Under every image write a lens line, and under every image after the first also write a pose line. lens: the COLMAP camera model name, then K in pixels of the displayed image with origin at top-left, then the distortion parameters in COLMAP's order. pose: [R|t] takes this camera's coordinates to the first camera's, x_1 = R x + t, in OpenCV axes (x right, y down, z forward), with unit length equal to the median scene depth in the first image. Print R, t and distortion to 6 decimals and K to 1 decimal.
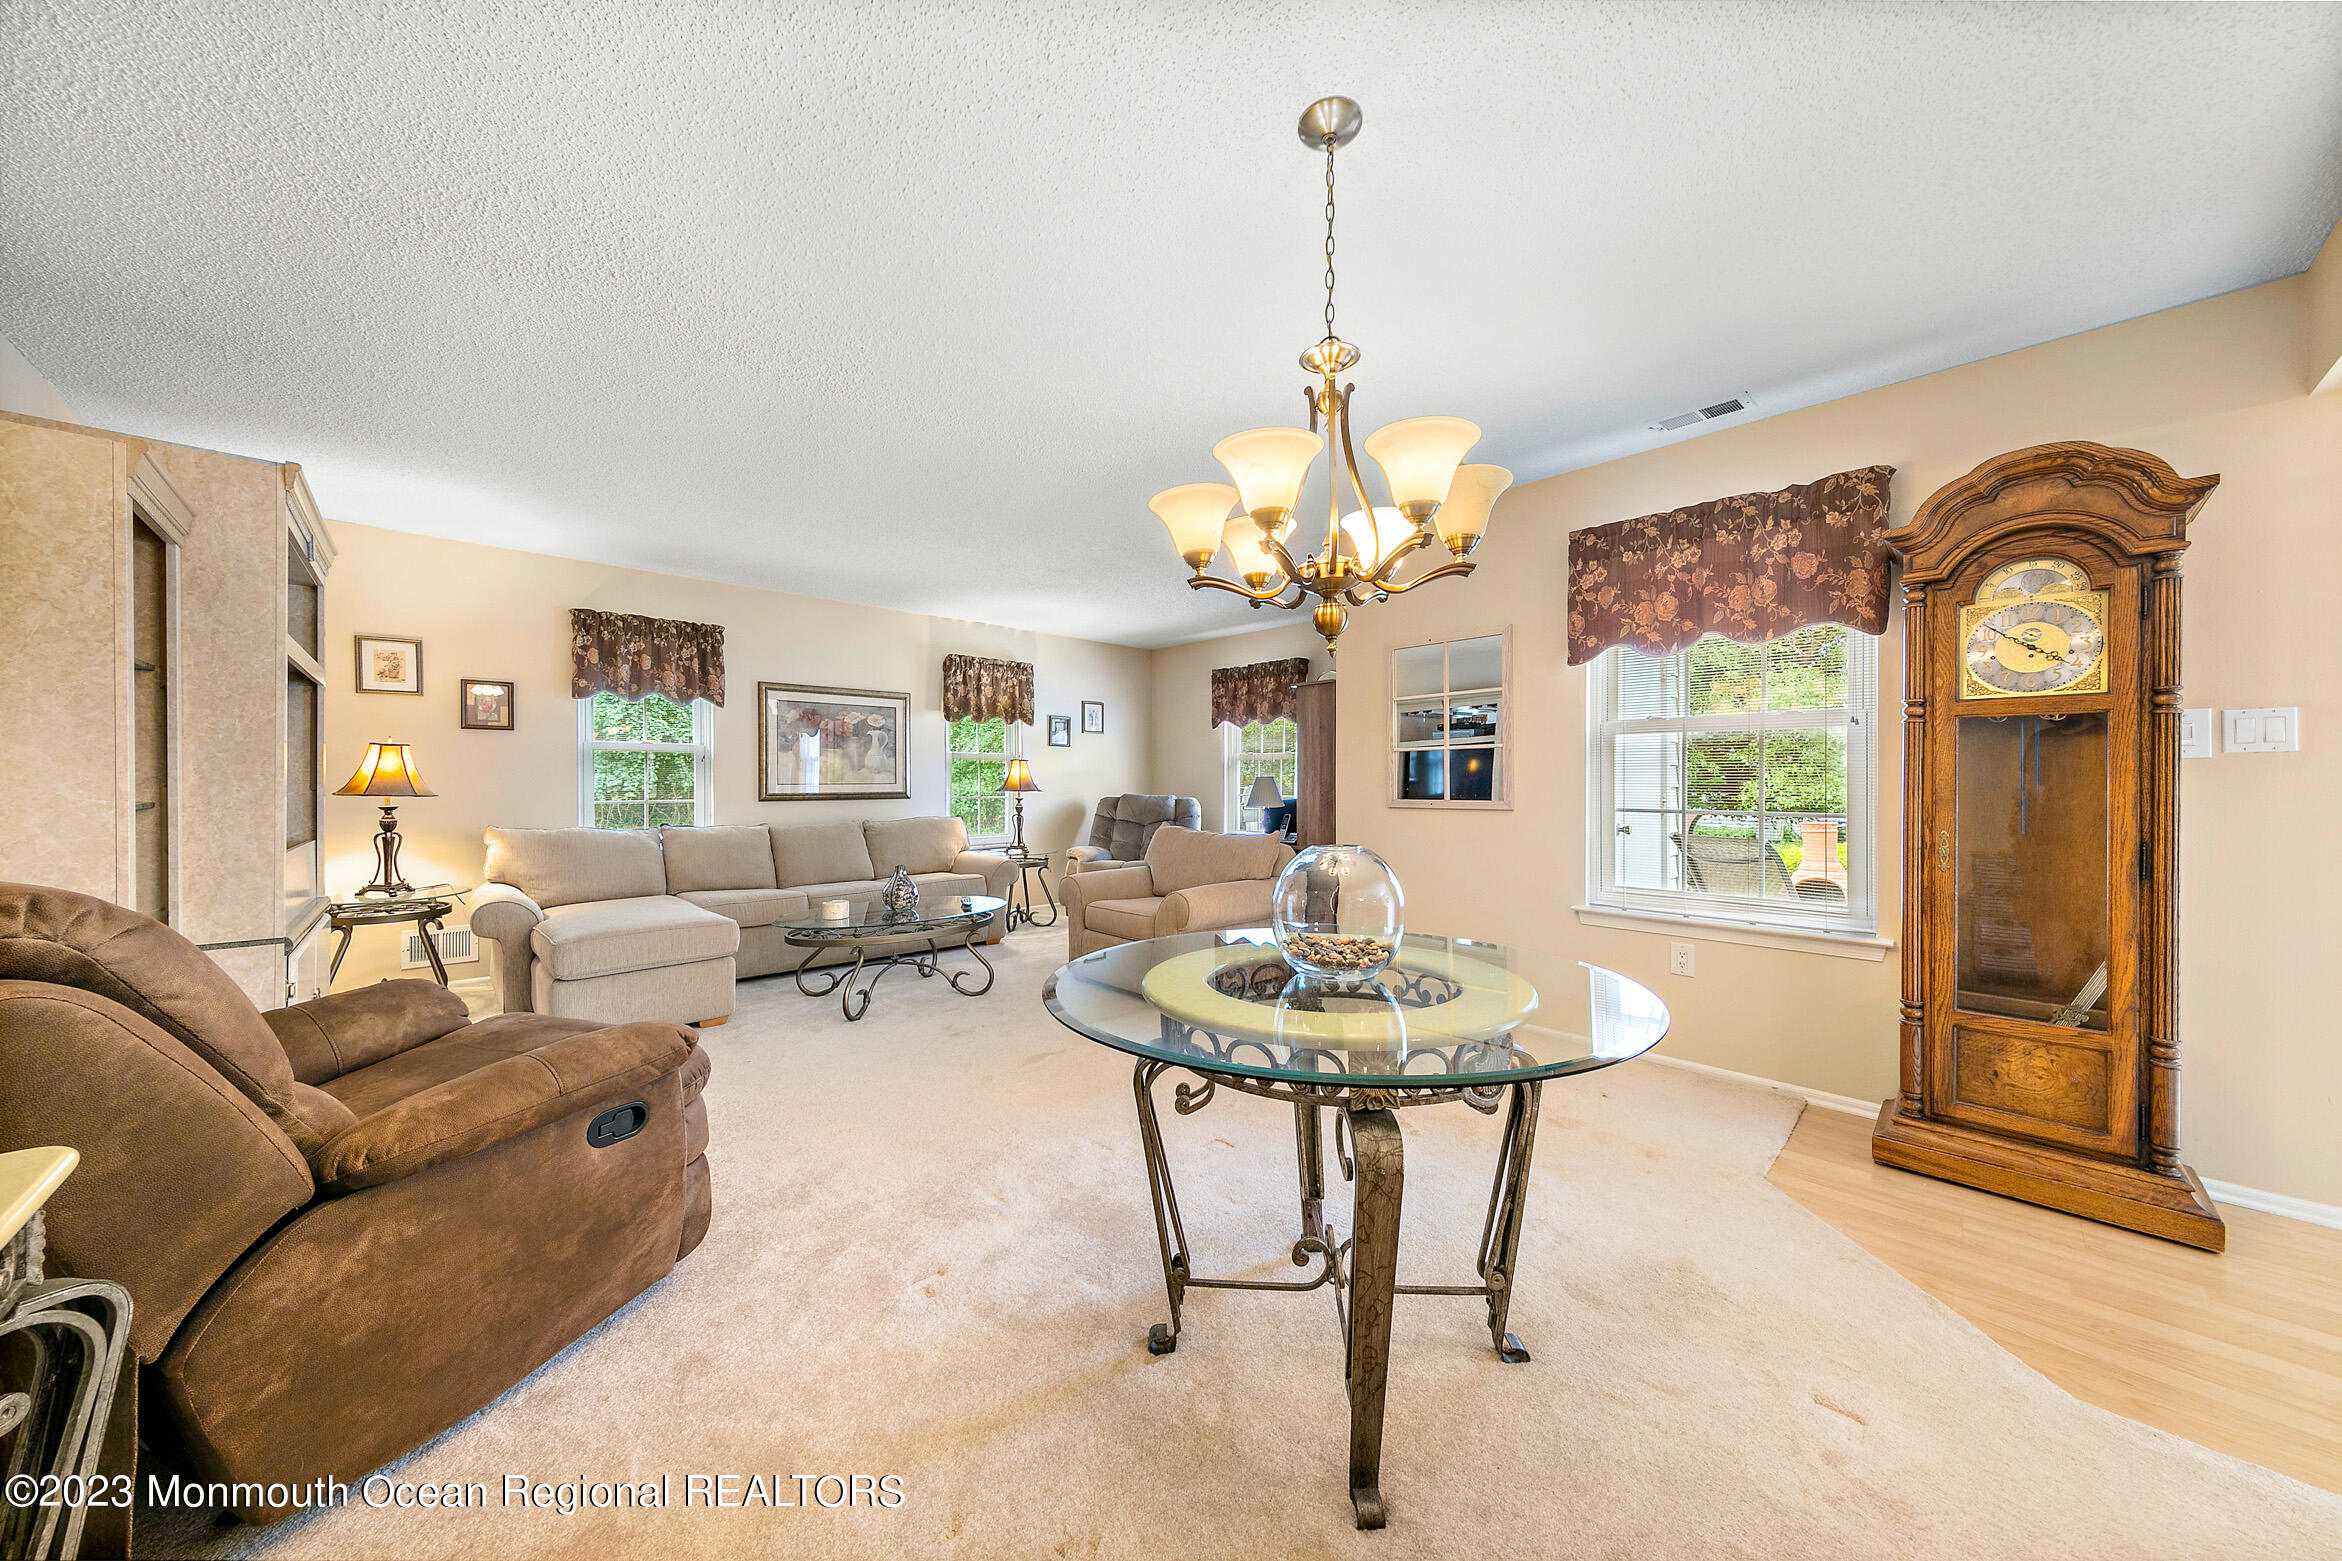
lens RADIAL K [[783.0, 0, 1190.5], [0, 783.0, 781.6], [0, 0, 1]] dist [0.001303, -0.000134]
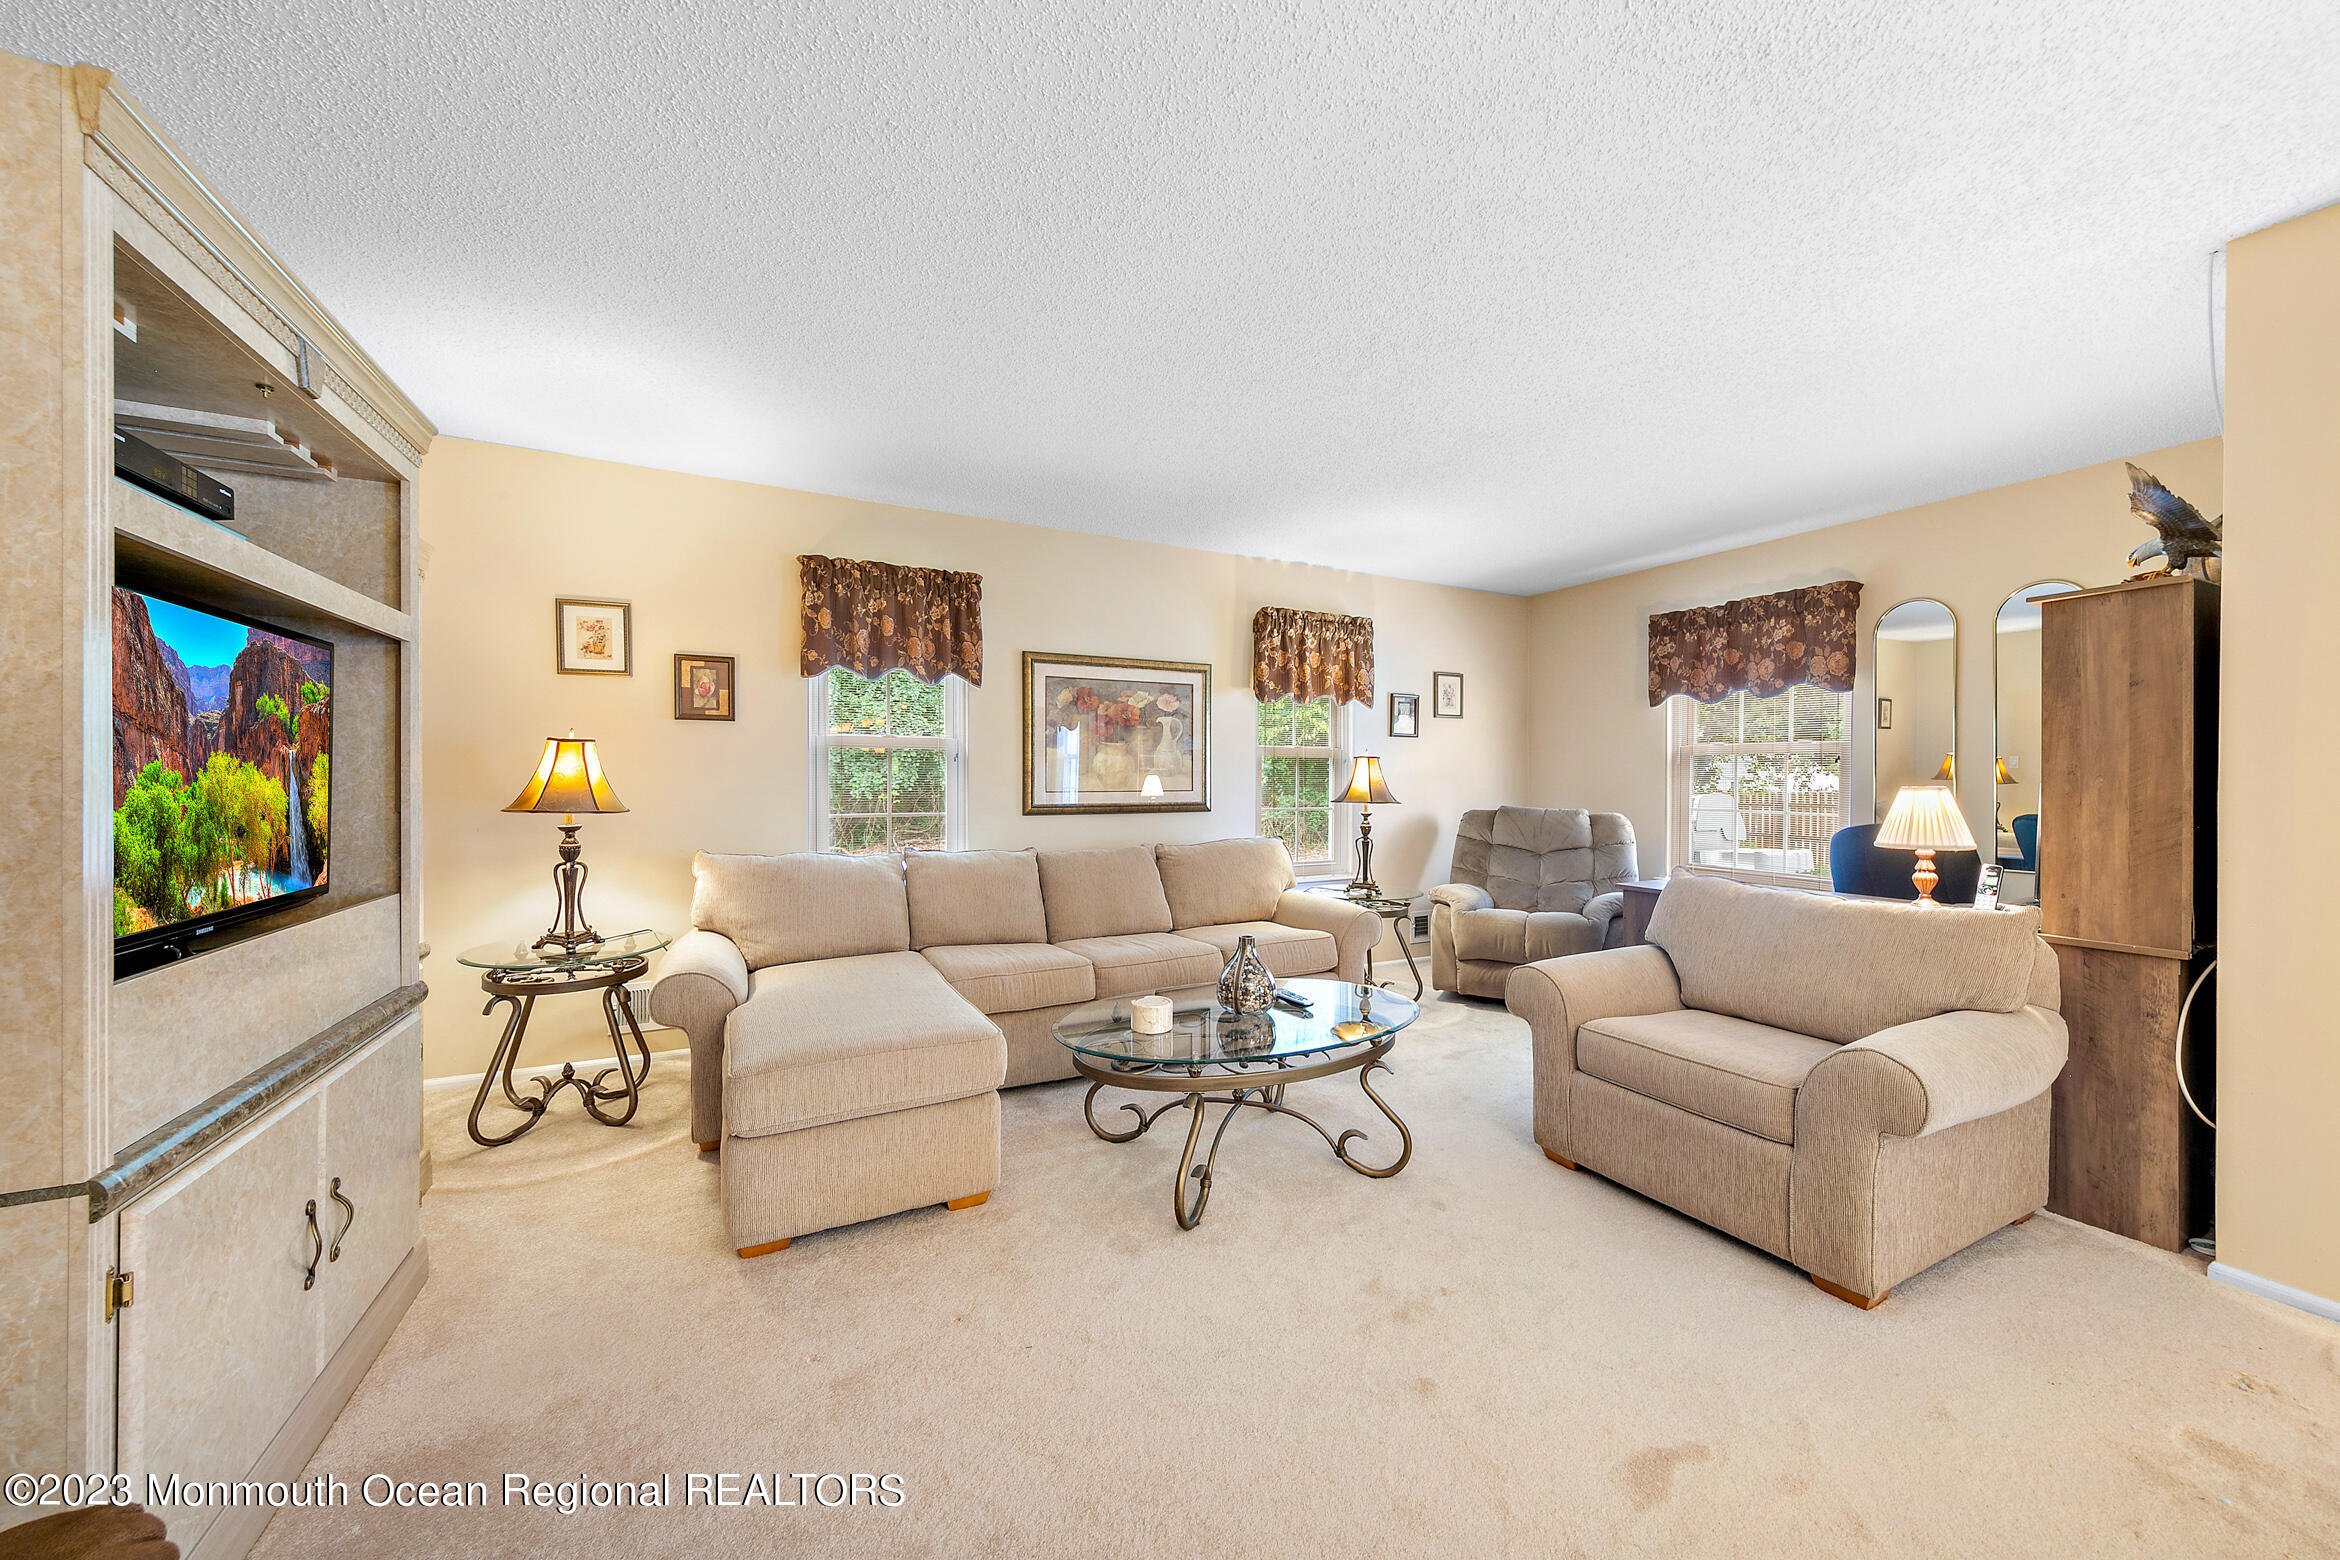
lens RADIAL K [[868.0, 0, 1191.5], [0, 868.0, 778.9], [0, 0, 1]] dist [0.004264, 0.000606]
pose [[0.956883, 0.003091, -0.290458, -0.190717], [-0.003289, 0.999995, -0.000191, -0.010401], [0.290456, 0.001138, 0.956888, 0.311742]]
